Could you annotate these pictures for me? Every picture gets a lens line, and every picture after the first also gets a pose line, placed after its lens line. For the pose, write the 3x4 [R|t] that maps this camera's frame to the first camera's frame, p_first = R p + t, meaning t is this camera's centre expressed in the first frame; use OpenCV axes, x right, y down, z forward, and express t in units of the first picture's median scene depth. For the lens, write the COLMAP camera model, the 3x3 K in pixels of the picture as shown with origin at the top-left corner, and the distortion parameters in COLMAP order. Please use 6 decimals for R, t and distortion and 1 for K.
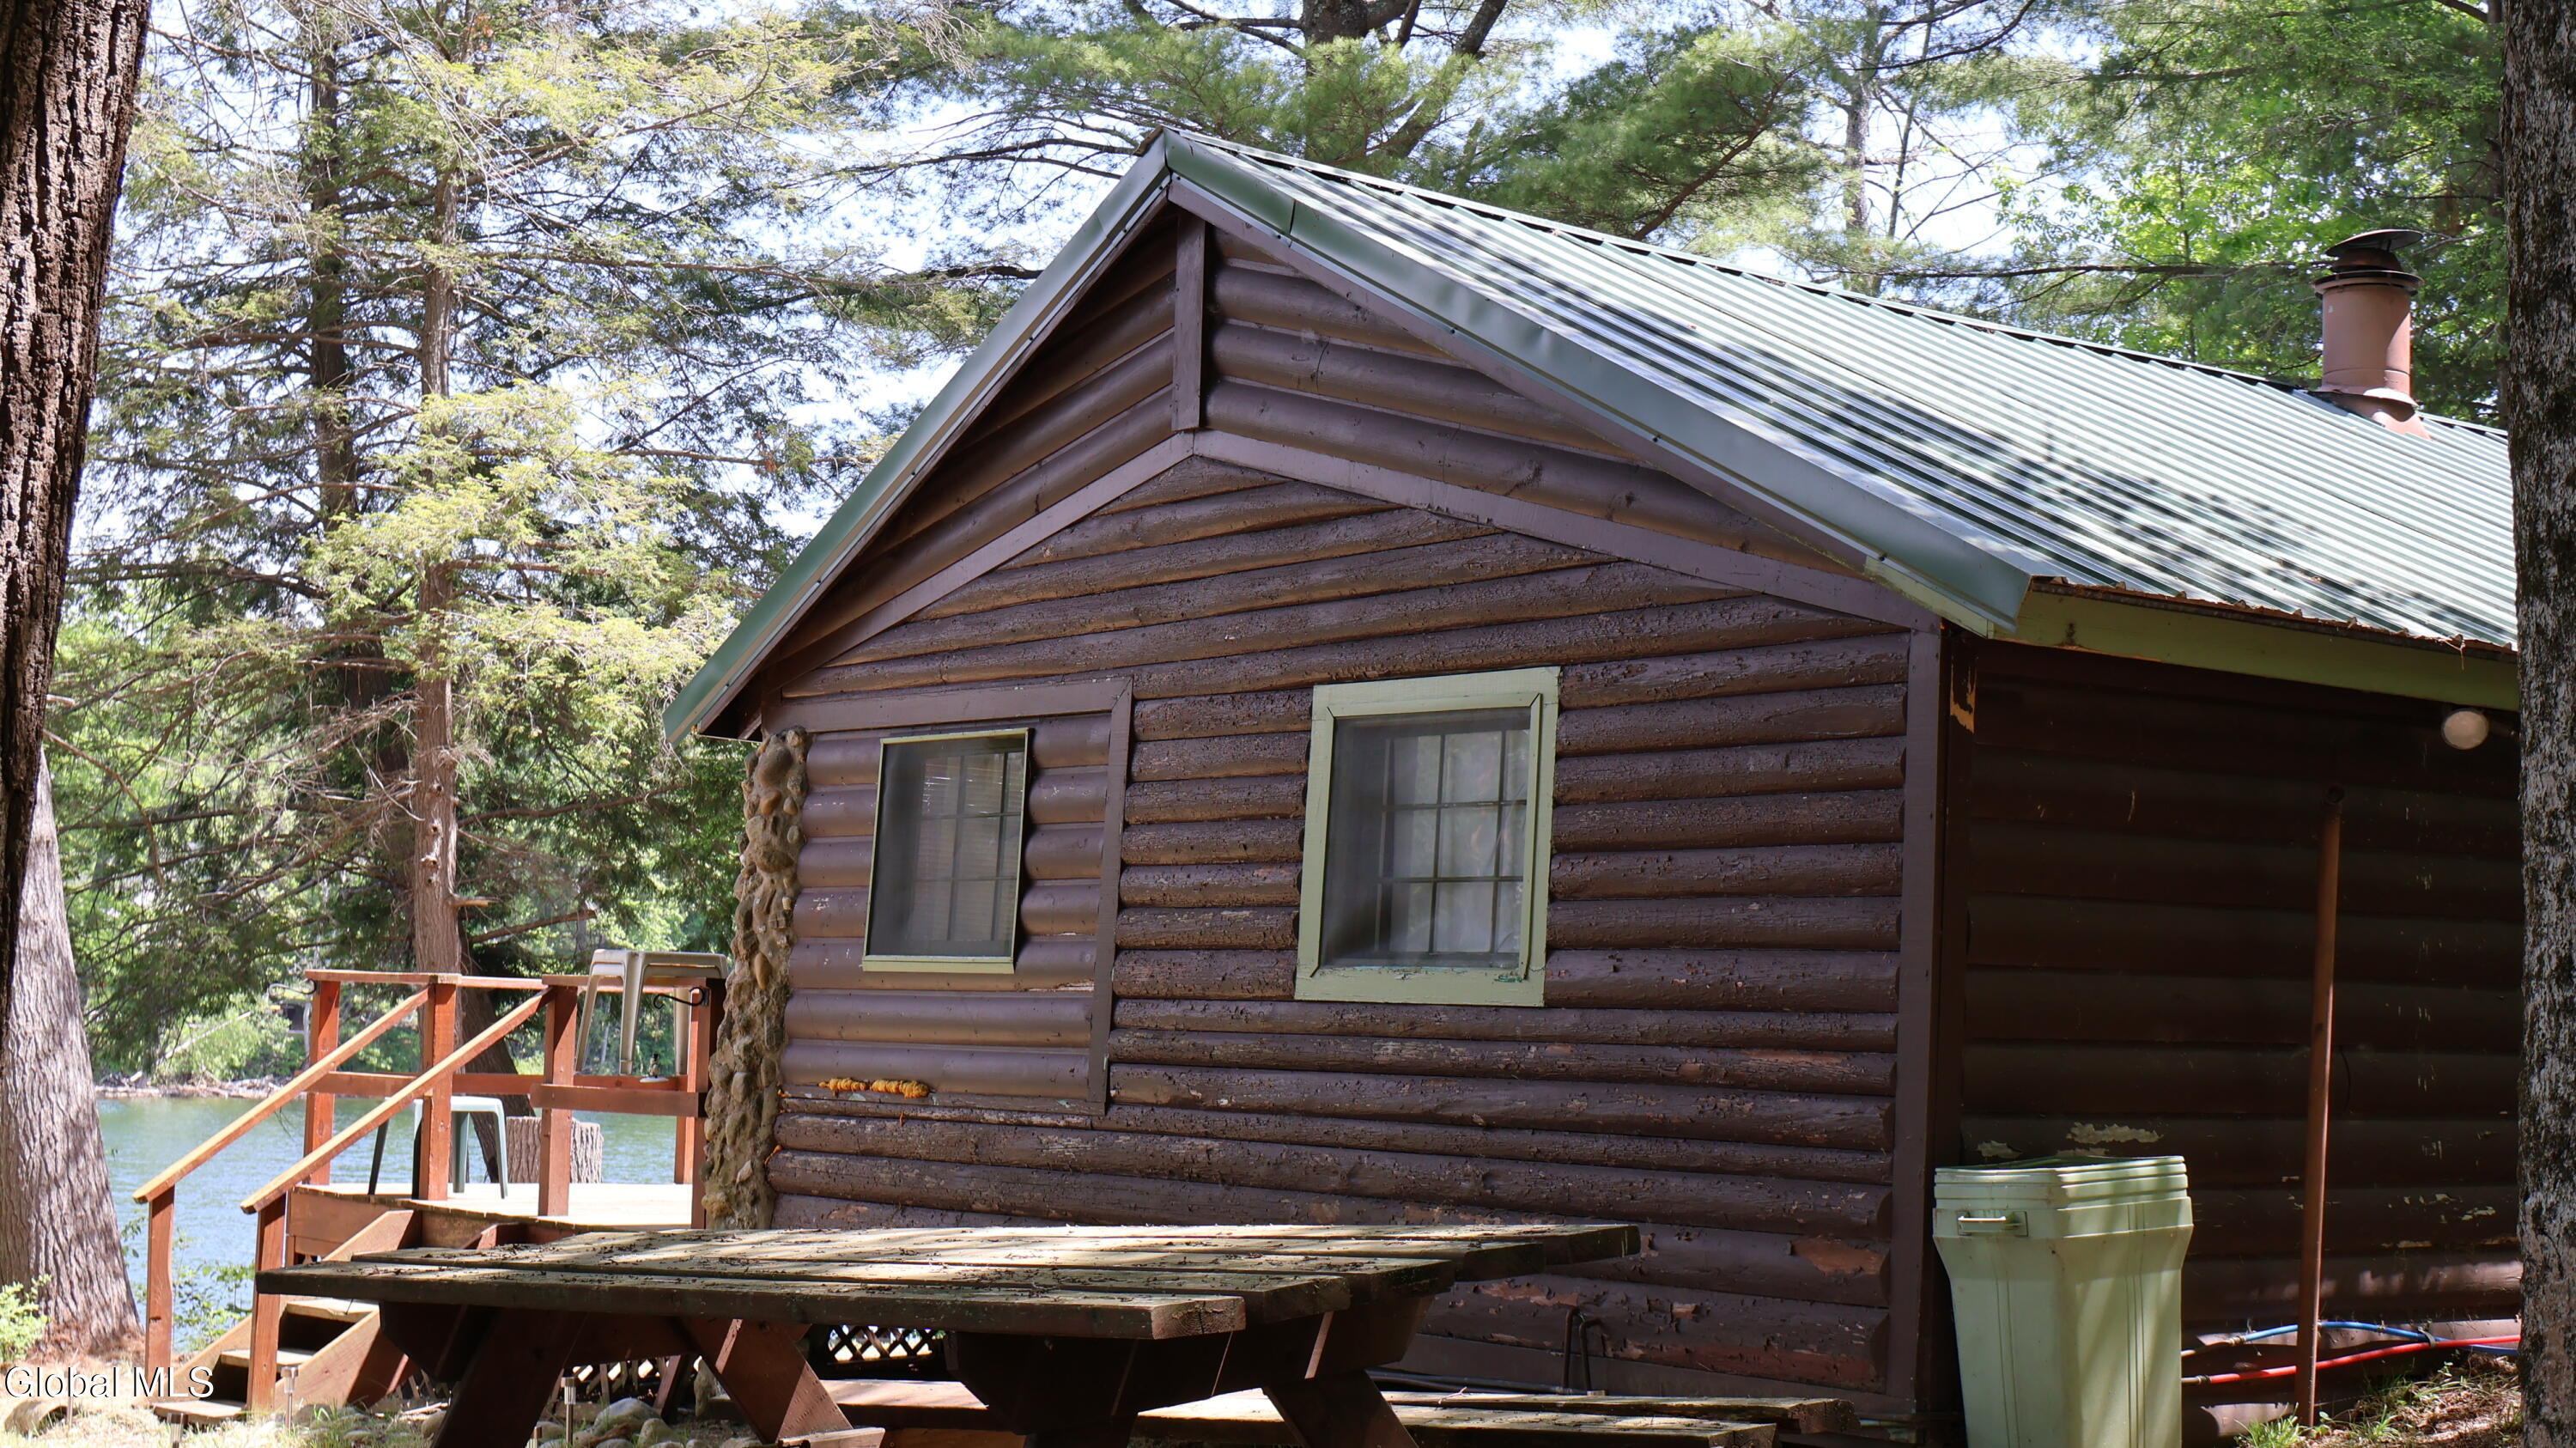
lens RADIAL K [[3730.2, 0, 1287.5], [0, 3730.2, 724.0], [0, 0, 1]] dist [-0.004531, 0.000000]
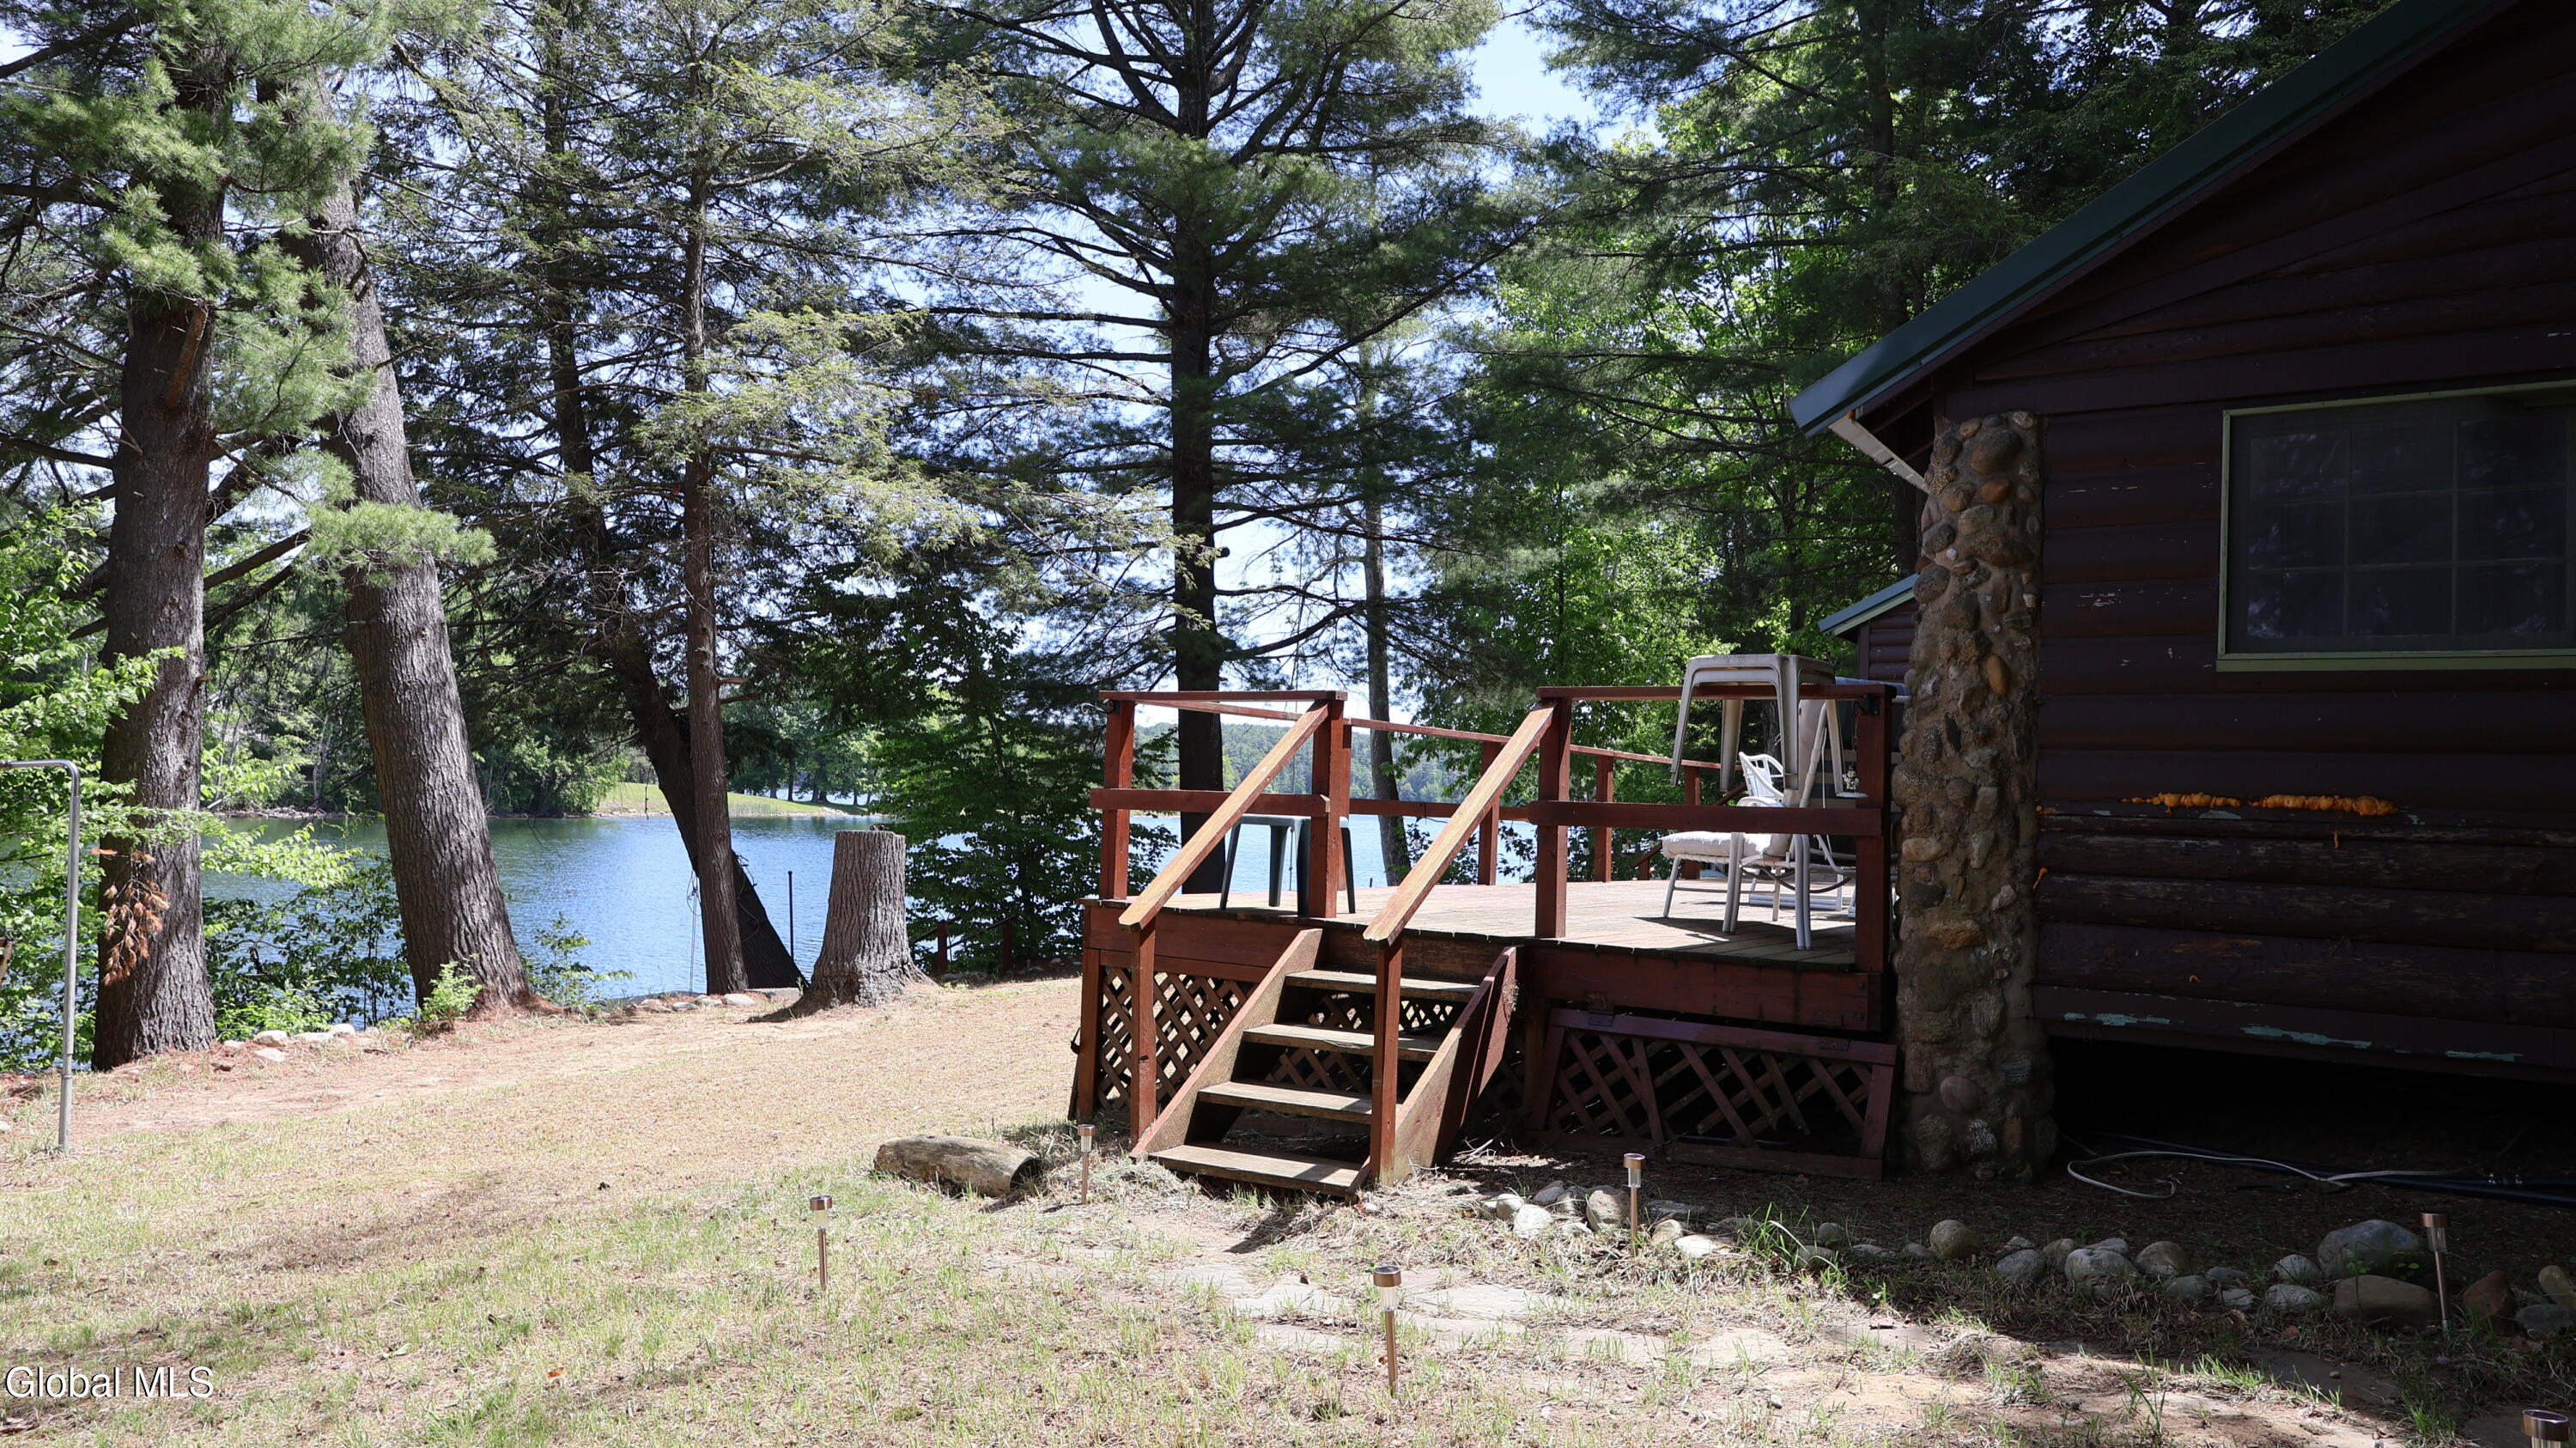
lens RADIAL K [[1720.1, 0, 1289.4], [0, 1720.1, 728.2], [0, 0, 1]] dist [-0.003597, 0.001143]
pose [[0.959267, 0.018162, 0.281917, -0.421024], [-0.031154, 0.998646, 0.041667, 0.066872], [-0.280778, -0.048753, 0.958534, 0.647489]]
